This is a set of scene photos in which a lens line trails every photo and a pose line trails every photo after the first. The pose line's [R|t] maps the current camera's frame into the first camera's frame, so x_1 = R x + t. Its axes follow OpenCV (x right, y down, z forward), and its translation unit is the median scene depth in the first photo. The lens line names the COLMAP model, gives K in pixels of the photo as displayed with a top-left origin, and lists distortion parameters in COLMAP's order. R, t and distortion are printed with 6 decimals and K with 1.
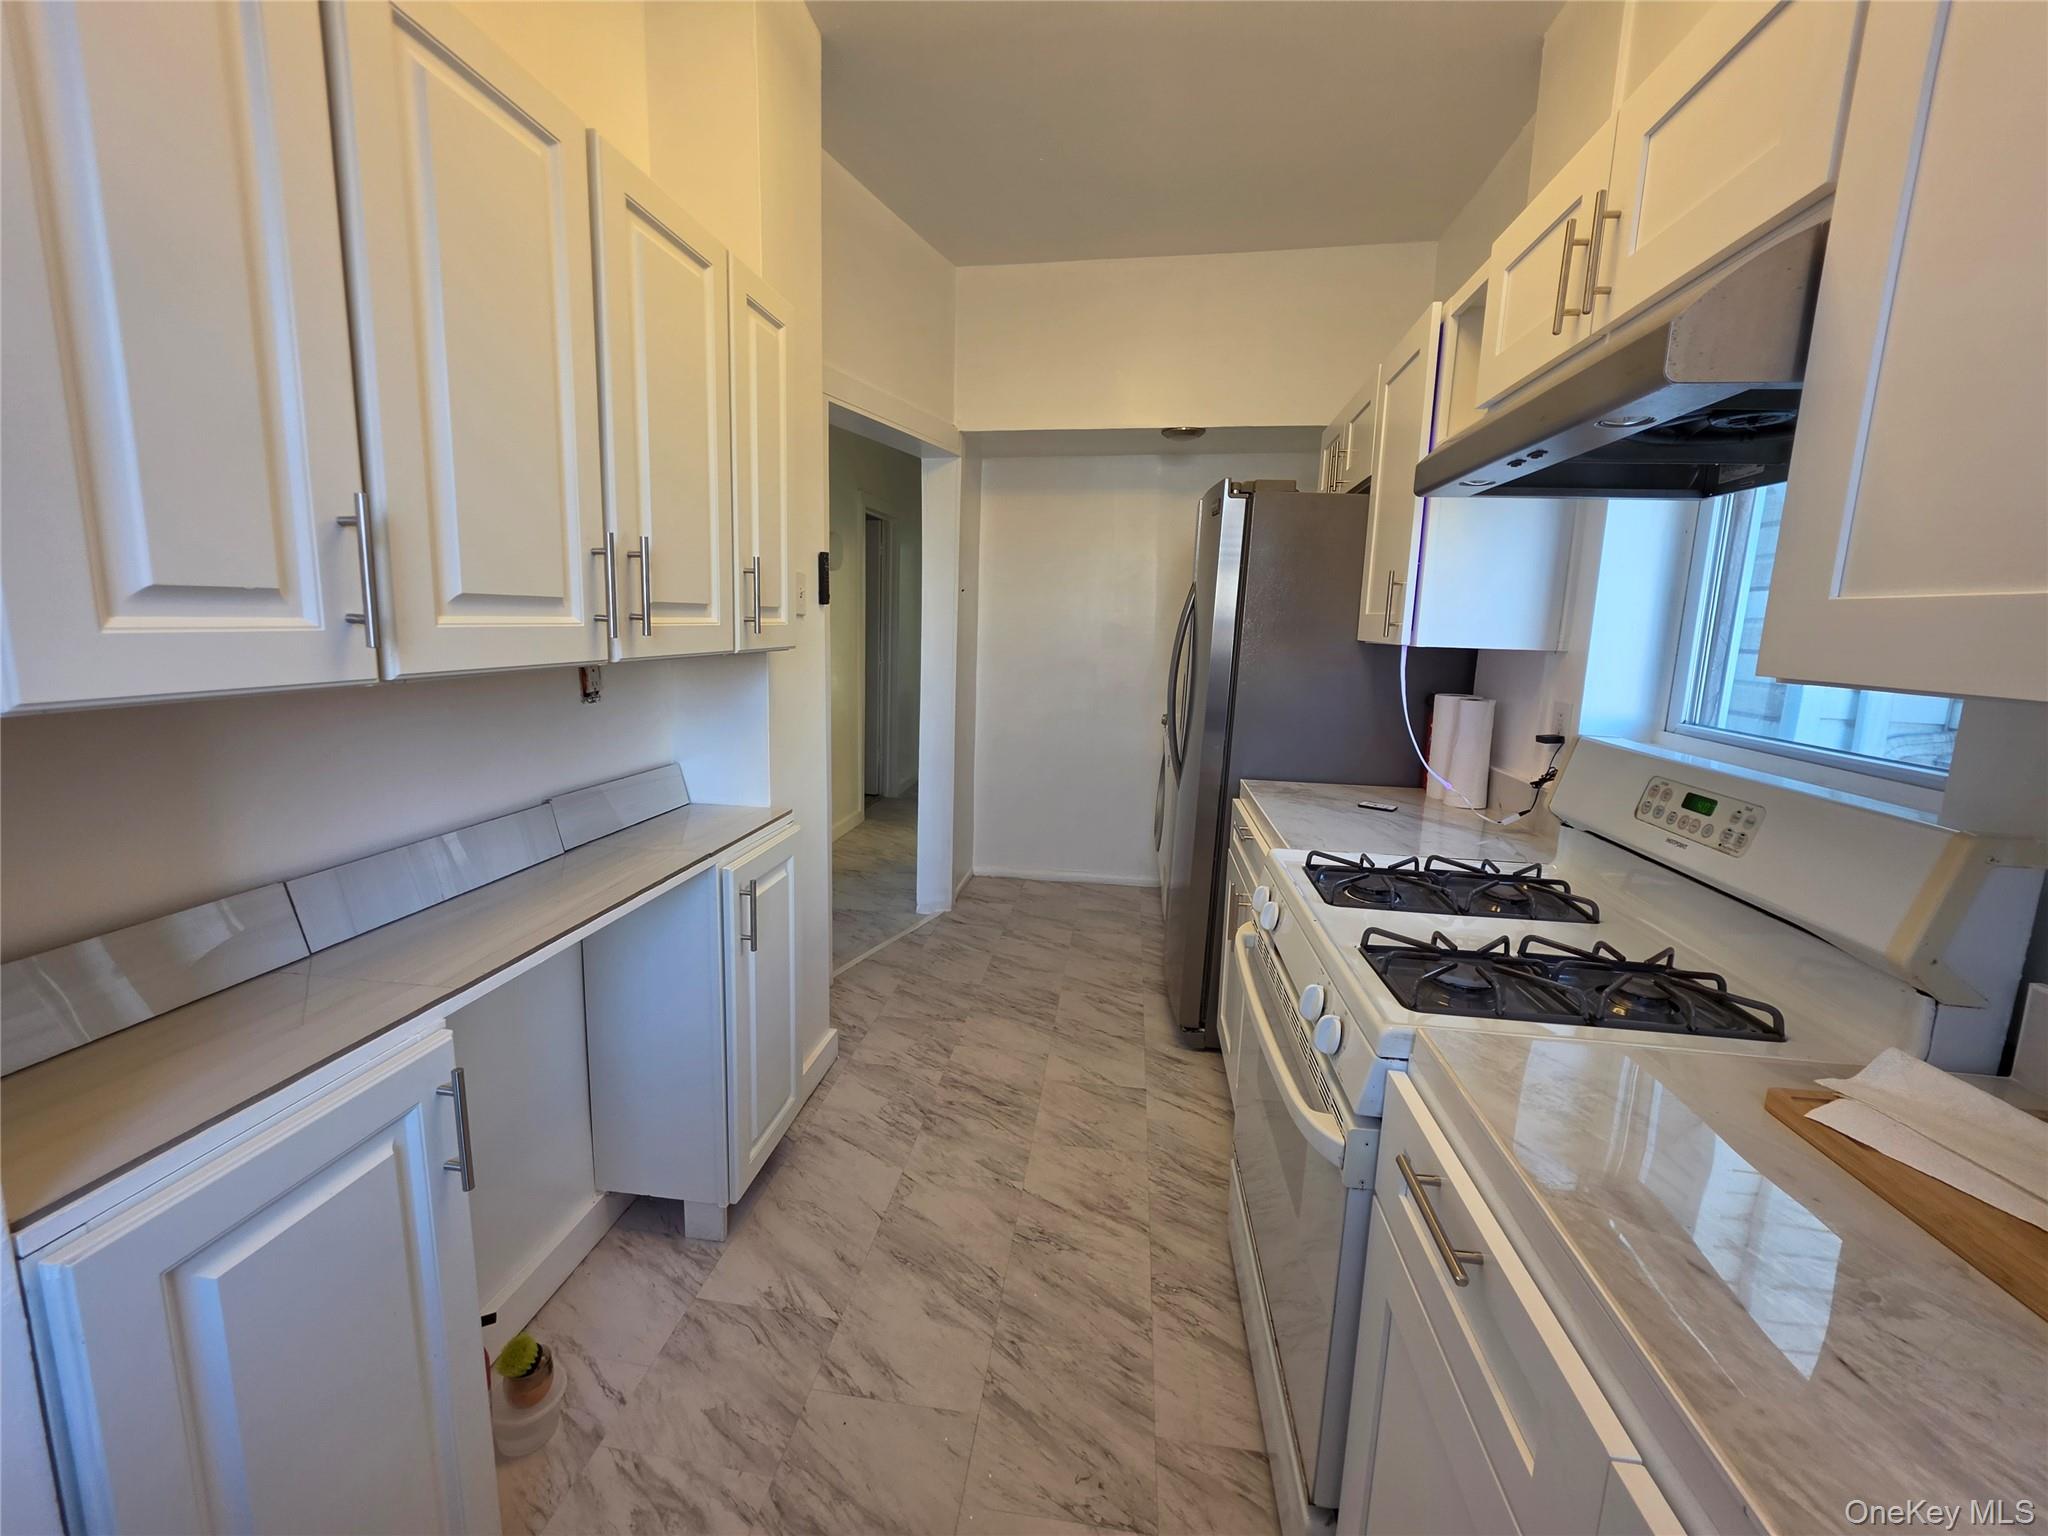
lens RADIAL K [[823.4, 0, 1024.0], [0, 823.4, 748.3], [0, 0, 1]] dist [-0.002502, 0.000092]
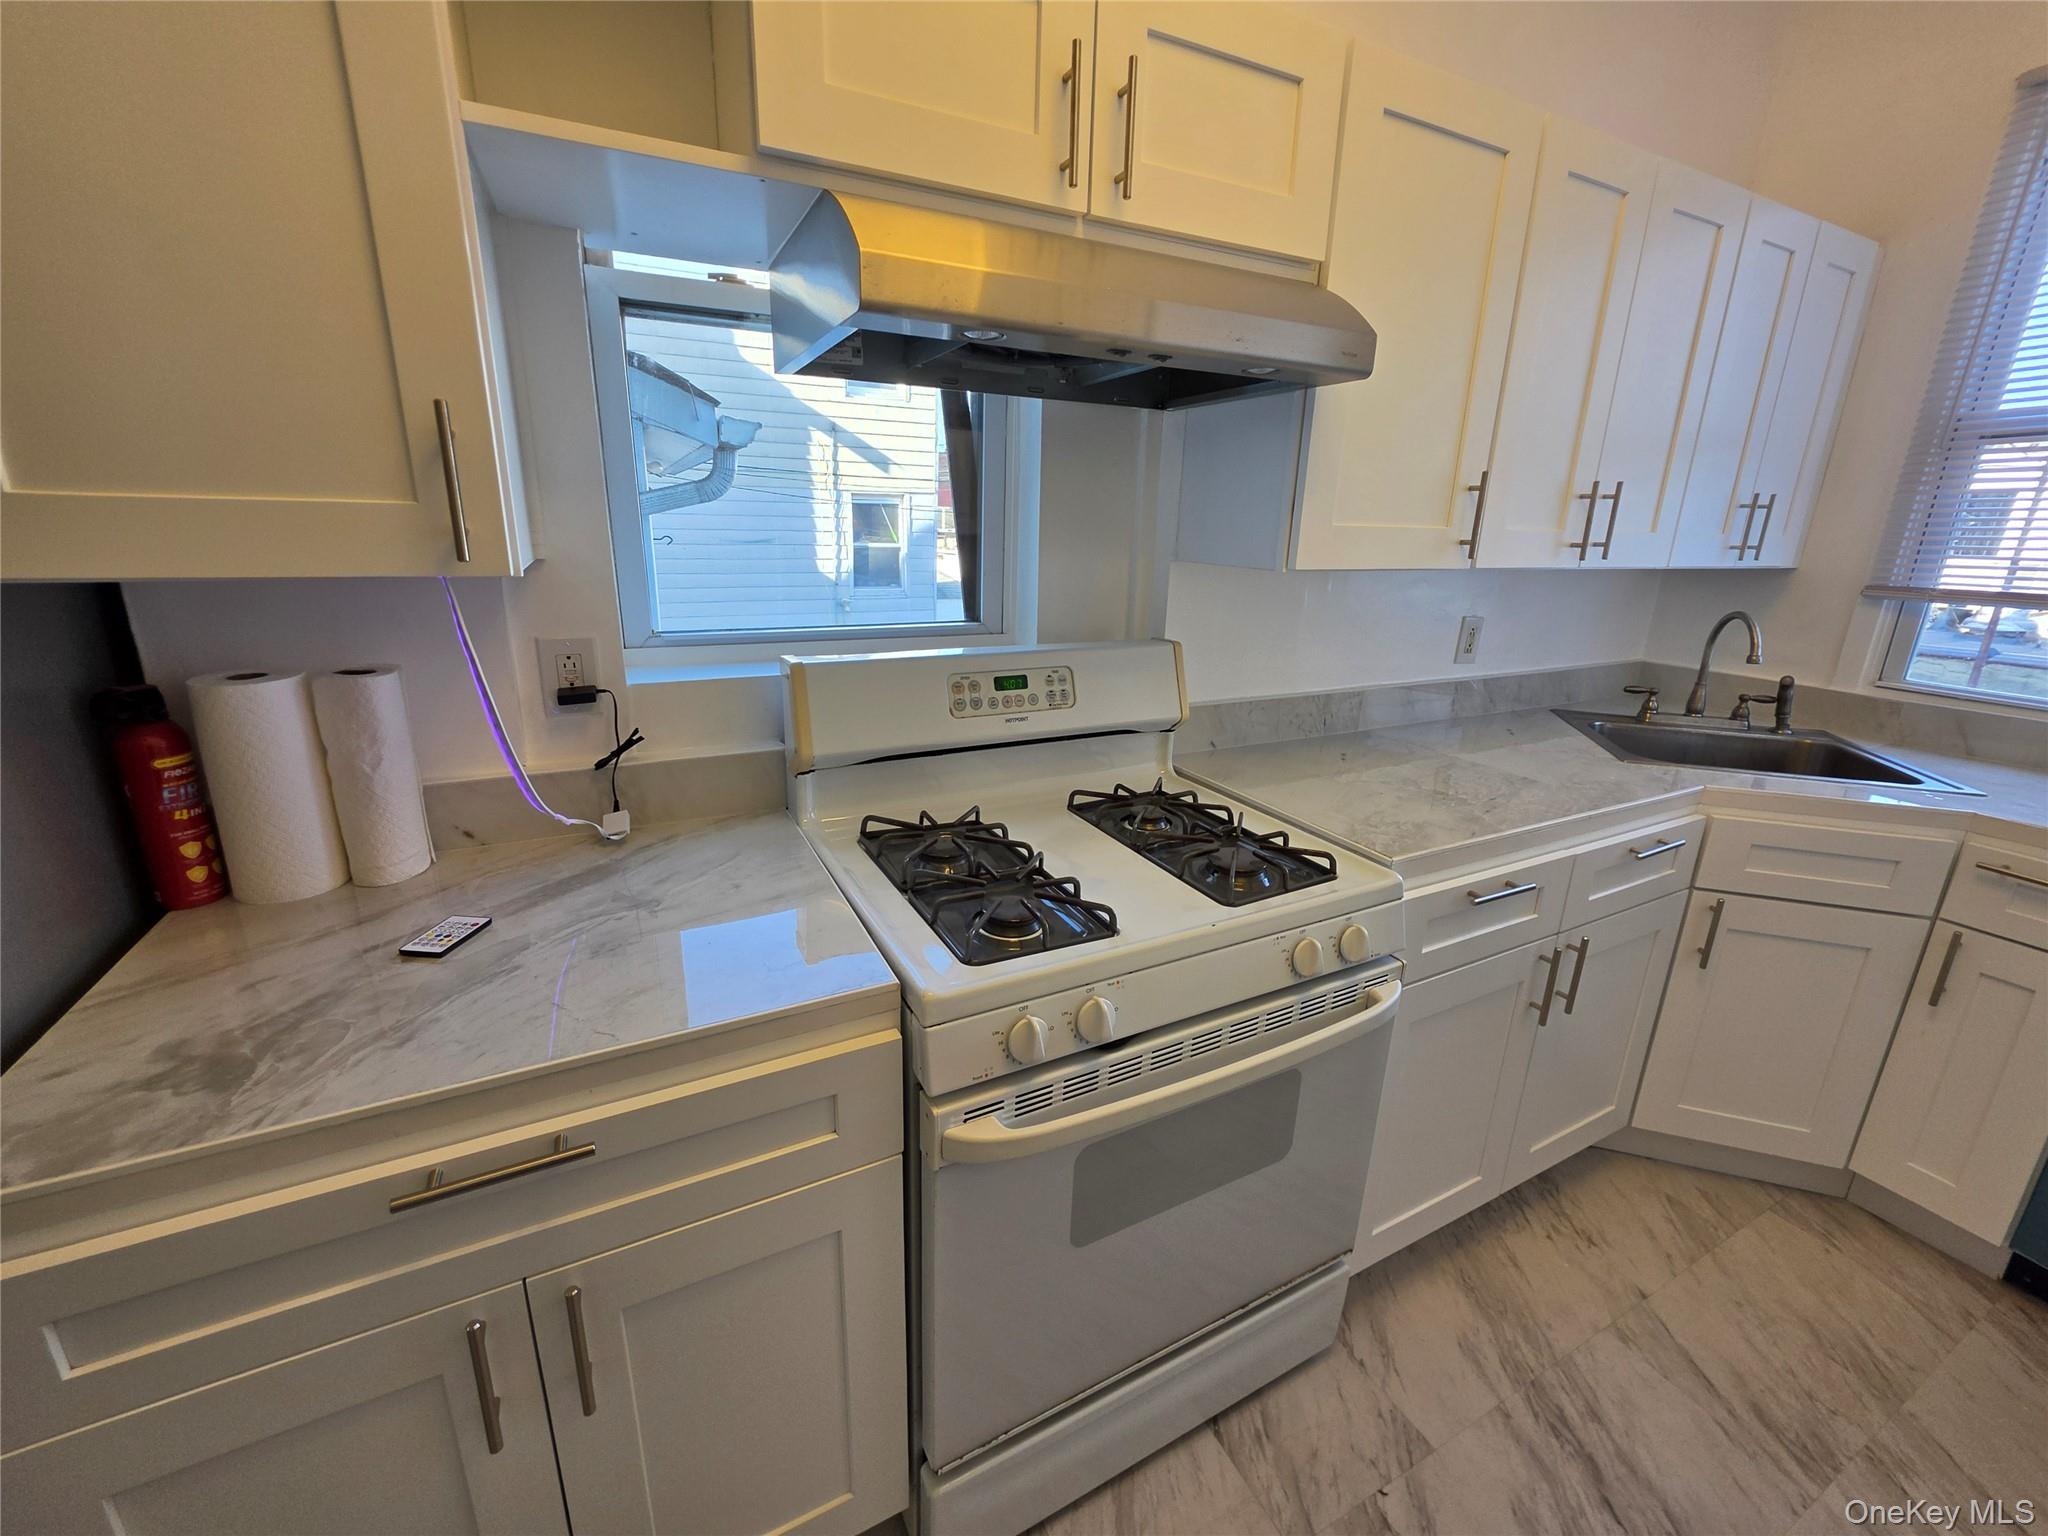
lens RADIAL K [[823.4, 0, 1024.0], [0, 823.4, 748.3], [0, 0, 1]] dist [-0.002502, 0.000092]
pose [[-0.562250, -0.269589, 0.781791, -0.088609], [0.085672, 0.921296, 0.379308, -0.190225], [-0.822518, 0.280243, -0.494902, 1.041623]]
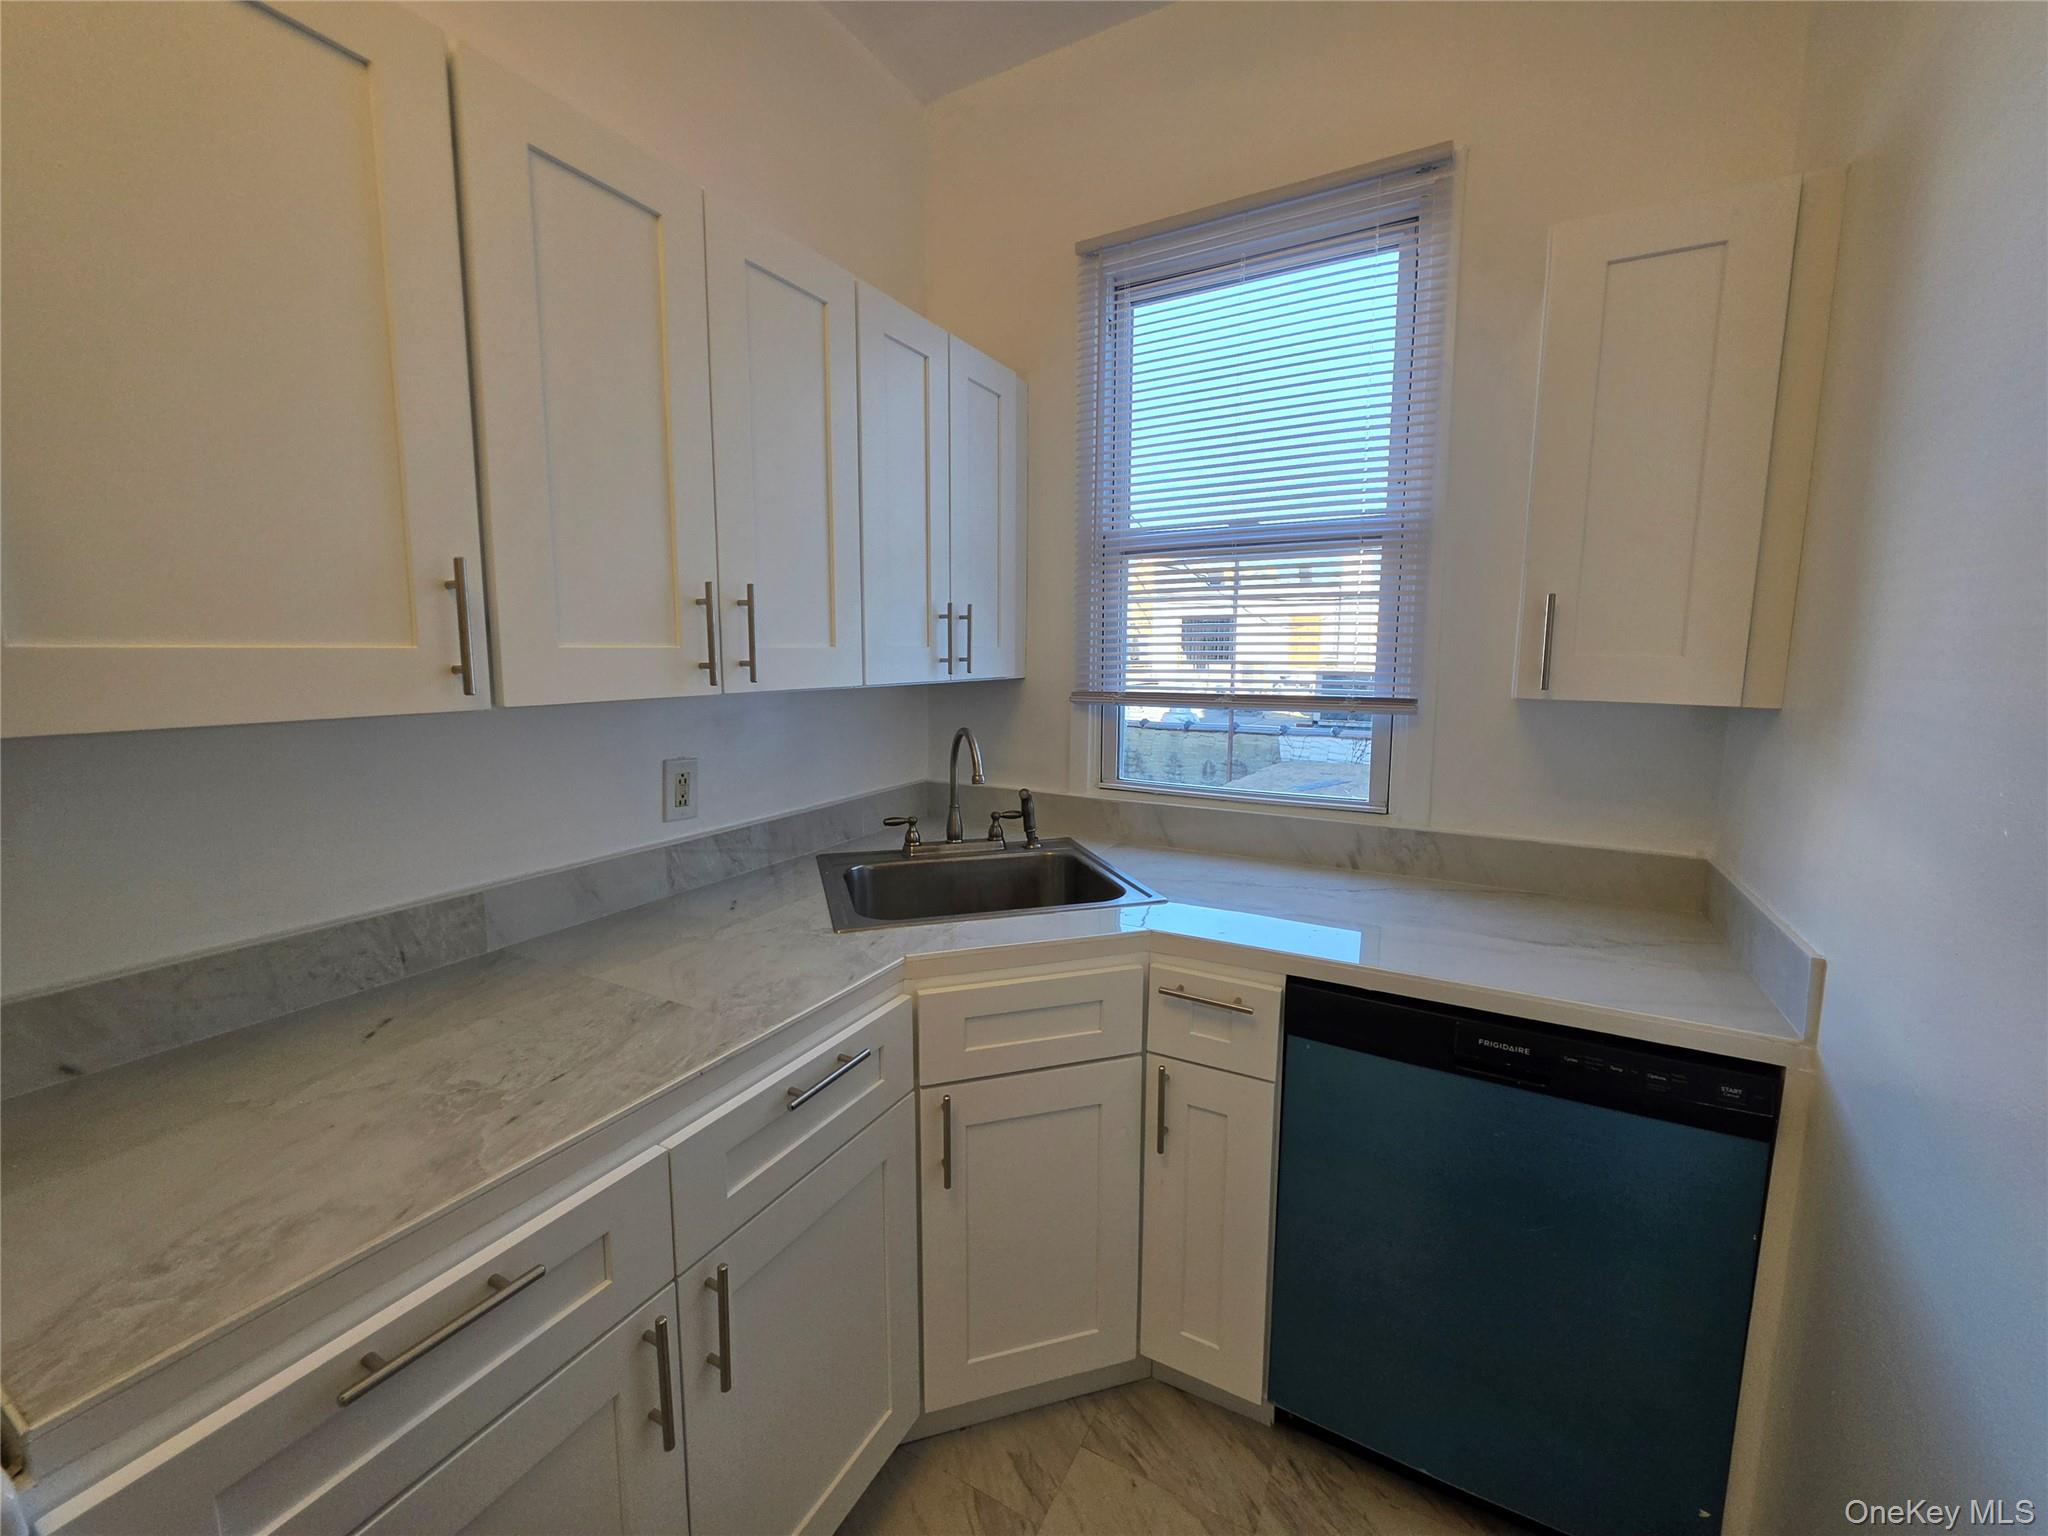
lens RADIAL K [[823.4, 0, 1024.0], [0, 823.4, 748.3], [0, 0, 1]] dist [-0.002502, 0.000092]
pose [[-0.930602, -0.078844, 0.357440, -0.149769], [0.024409, 0.960985, 0.275522, -0.114283], [-0.365217, 0.265126, -0.892370, 0.551672]]
